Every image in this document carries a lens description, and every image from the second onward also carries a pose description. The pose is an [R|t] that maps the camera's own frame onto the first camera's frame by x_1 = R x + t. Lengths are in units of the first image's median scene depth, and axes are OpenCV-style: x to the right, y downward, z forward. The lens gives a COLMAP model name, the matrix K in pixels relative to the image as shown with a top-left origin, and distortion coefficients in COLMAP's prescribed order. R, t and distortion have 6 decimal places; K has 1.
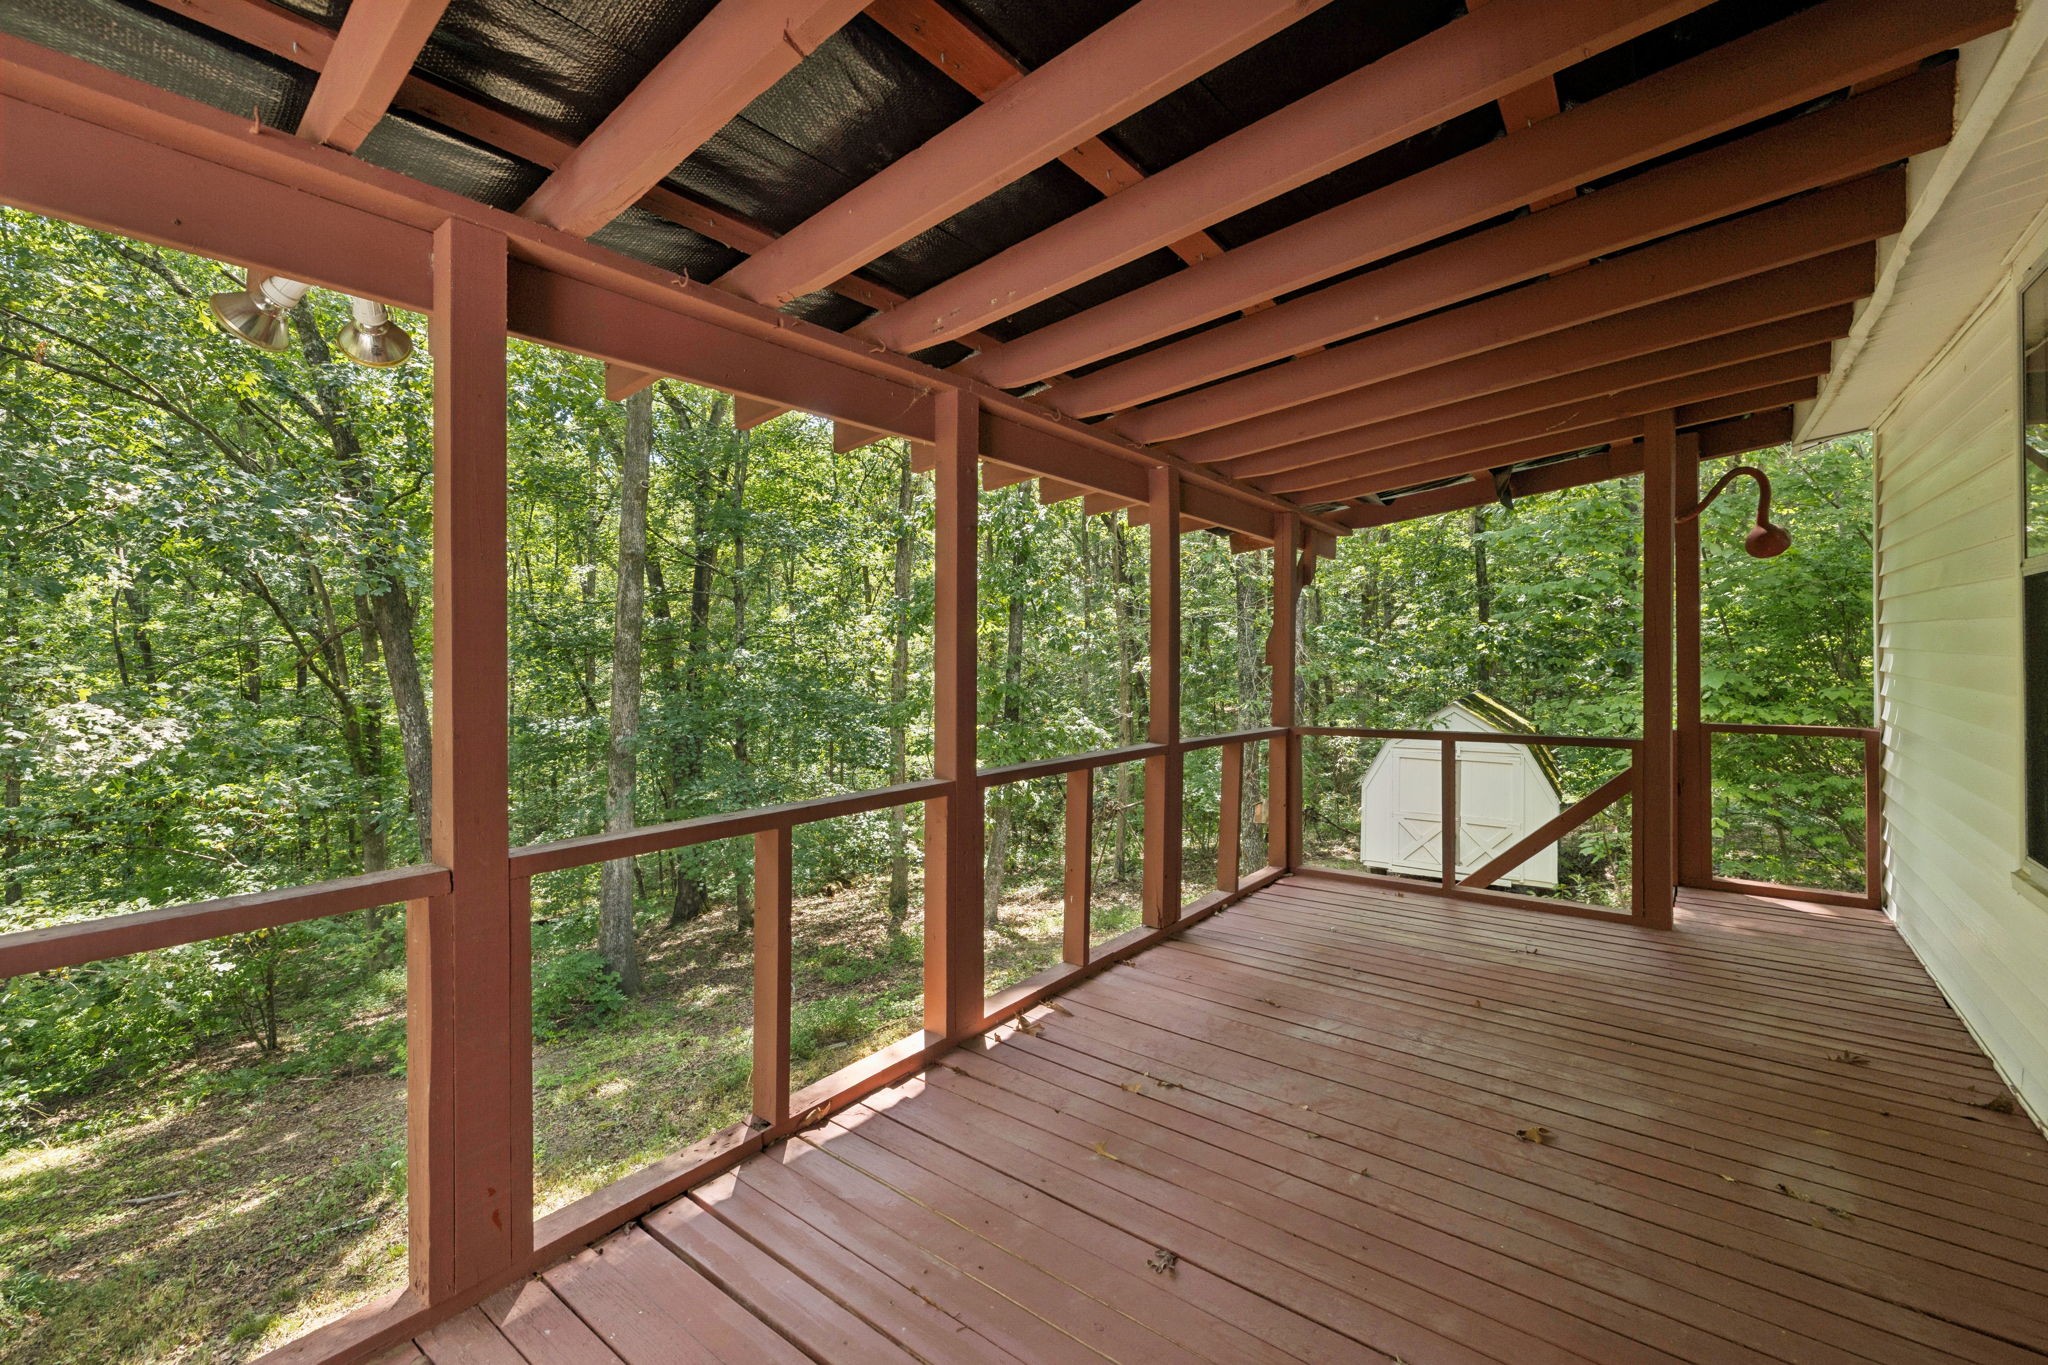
lens RADIAL K [[869.5, 0, 1013.8], [0, 869.5, 647.9], [0, 0, 1]] dist [-0.001852, 0.000055]
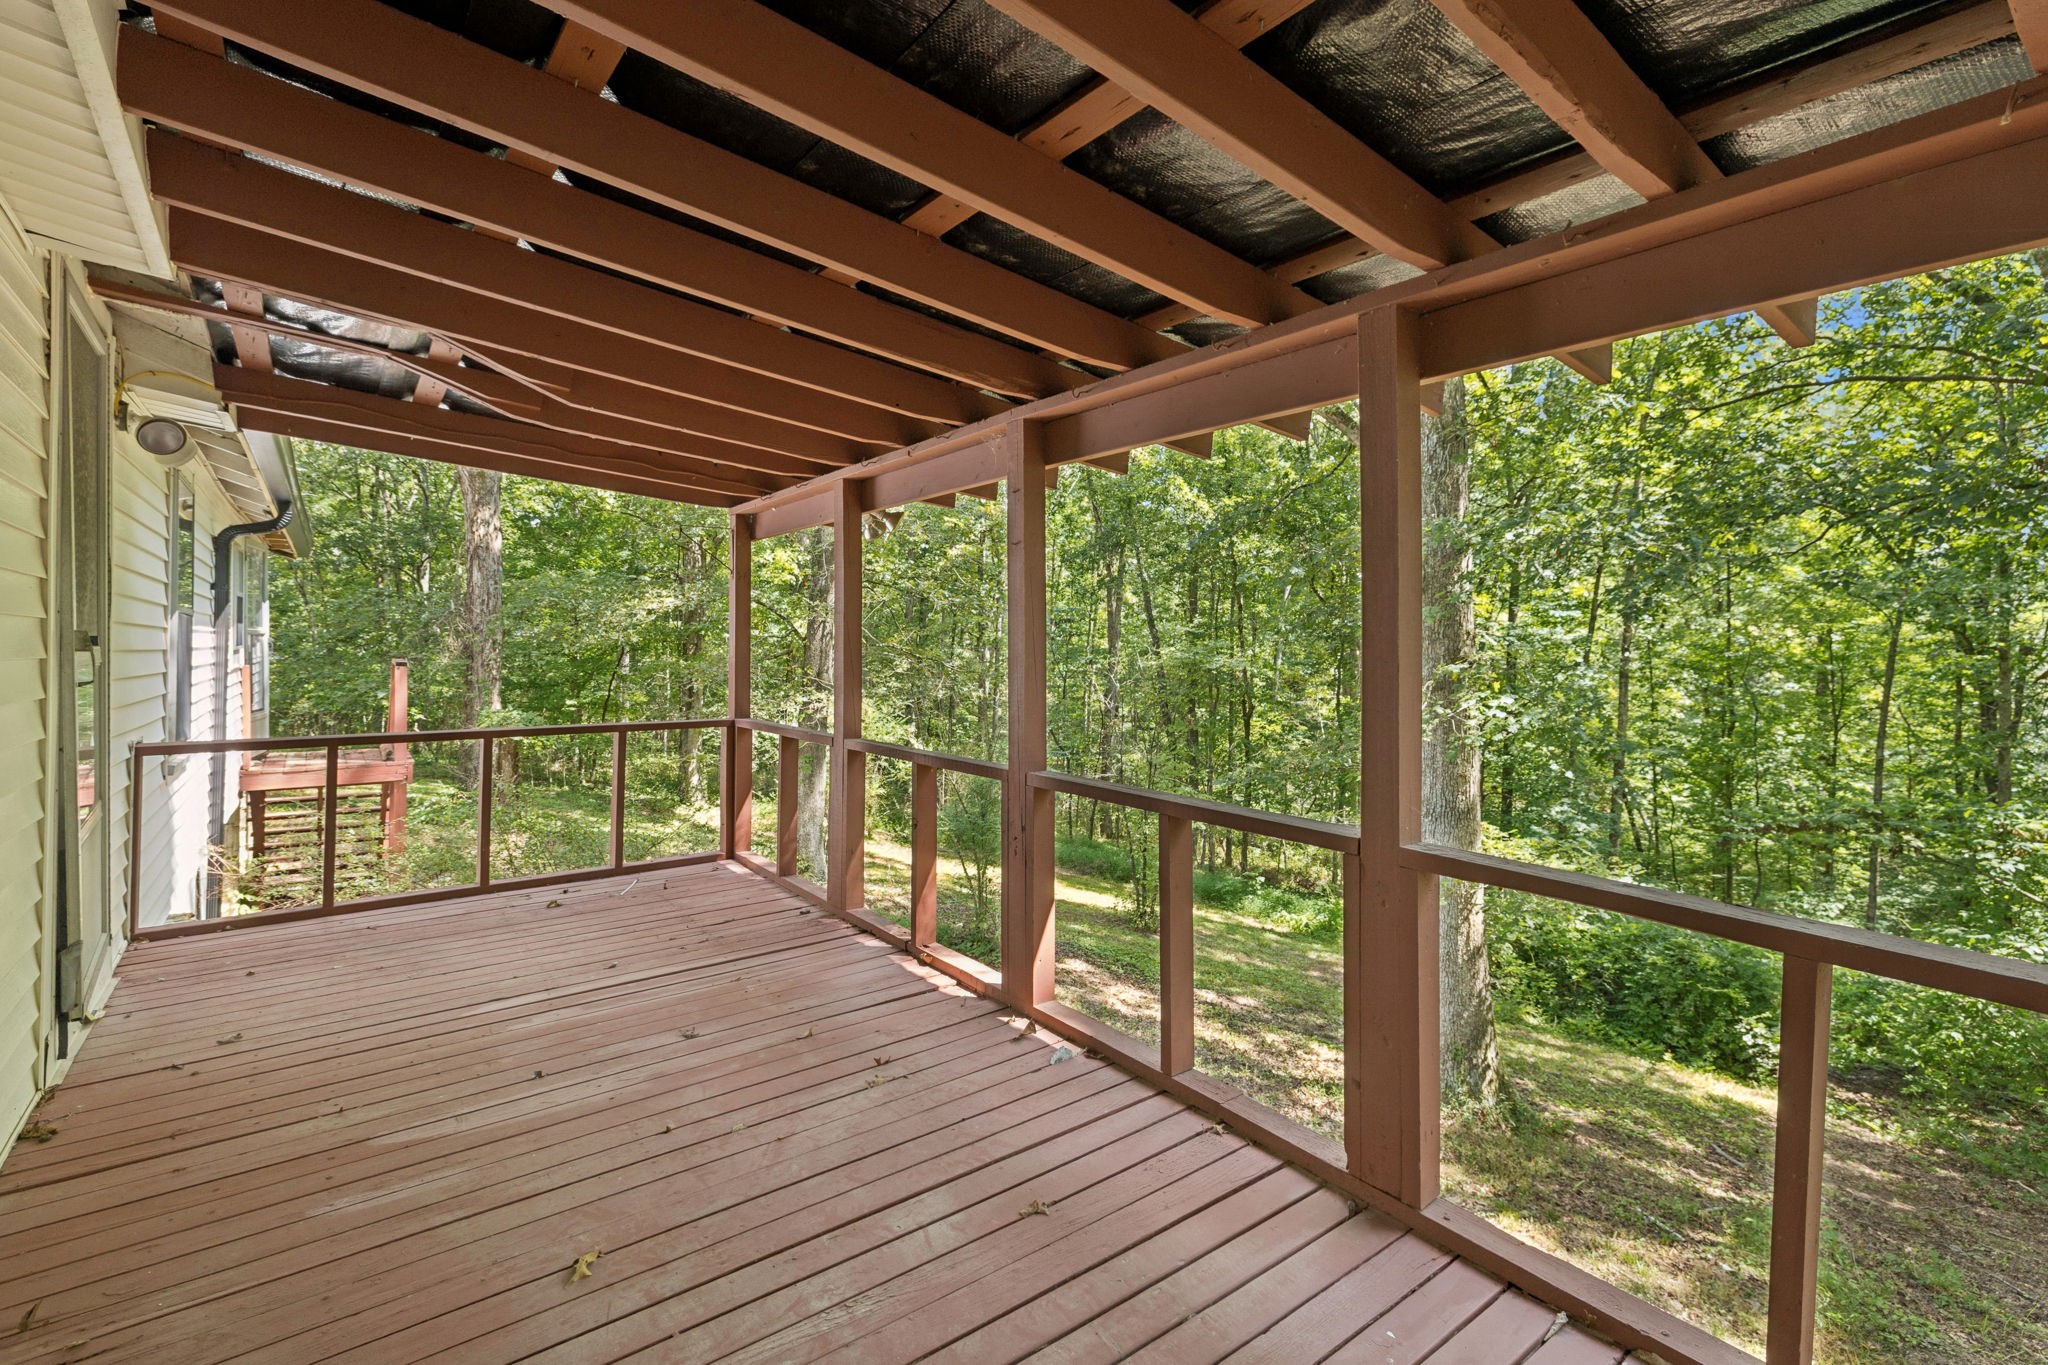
lens RADIAL K [[914.4, 0, 1016.5], [0, 914.4, 651.6], [0, 0, 1]] dist [0.000557, -0.000098]
pose [[-0.254406, 0.002808, -0.967093, 1.183591], [-0.004115, 0.999984, 0.003986, -0.006246], [0.967089, 0.004994, -0.254390, 1.441359]]
